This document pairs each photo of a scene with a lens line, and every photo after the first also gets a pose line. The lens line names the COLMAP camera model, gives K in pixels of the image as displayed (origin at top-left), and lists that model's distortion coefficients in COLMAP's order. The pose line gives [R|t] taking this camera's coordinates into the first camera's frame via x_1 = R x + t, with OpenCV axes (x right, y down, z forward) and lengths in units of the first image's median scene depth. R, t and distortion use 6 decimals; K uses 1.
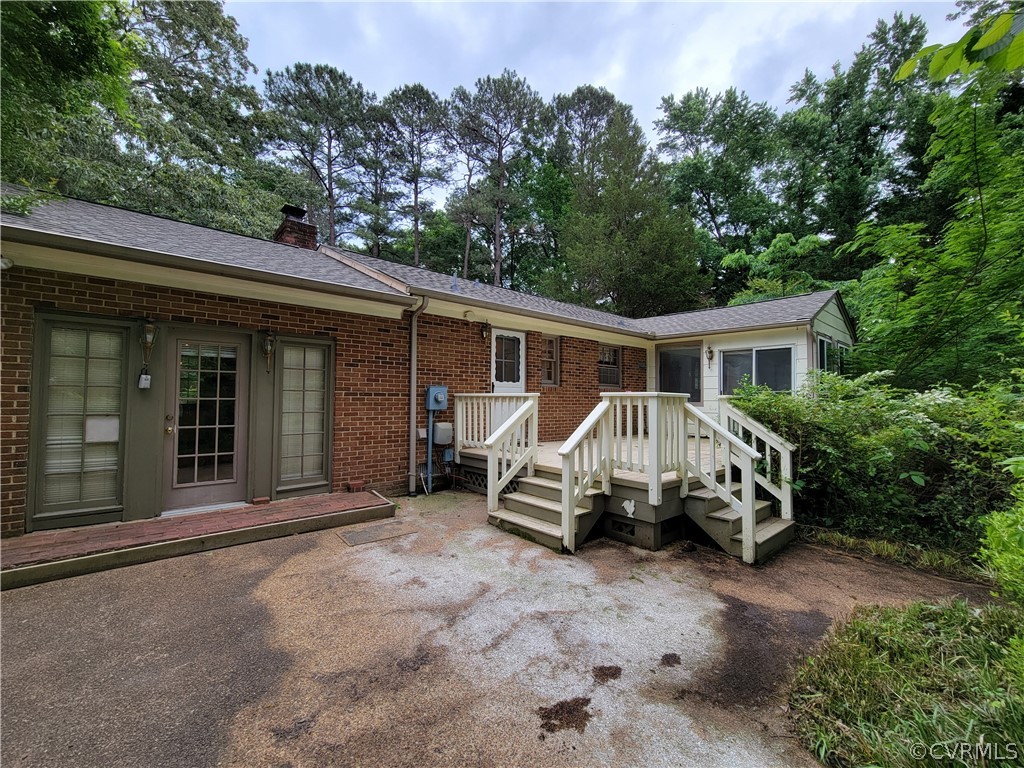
lens RADIAL K [[419.7, 0, 512.0], [0, 419.7, 384.0], [0, 0, 1]] dist [0.001497, -0.002744]
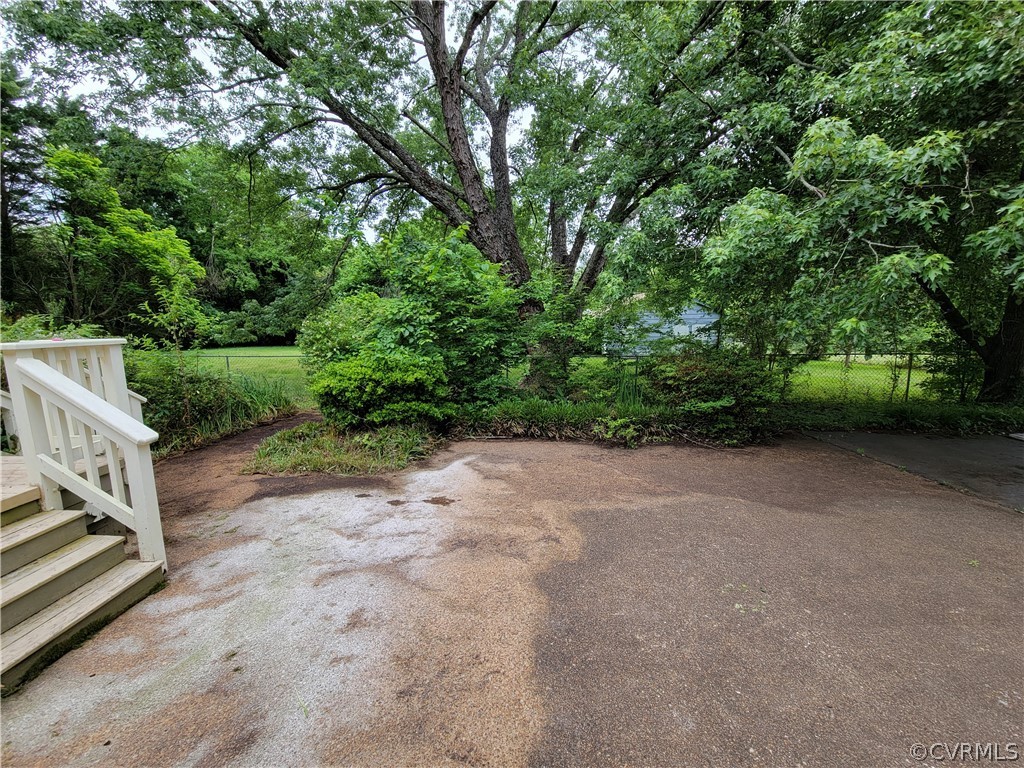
lens RADIAL K [[419.7, 0, 512.0], [0, 419.7, 384.0], [0, 0, 1]] dist [0.001497, -0.002744]
pose [[-0.724349, -0.106839, 0.681105, -0.977671], [-0.025352, 0.991379, 0.128547, -0.021055], [-0.688967, 0.075845, -0.720813, 1.486353]]
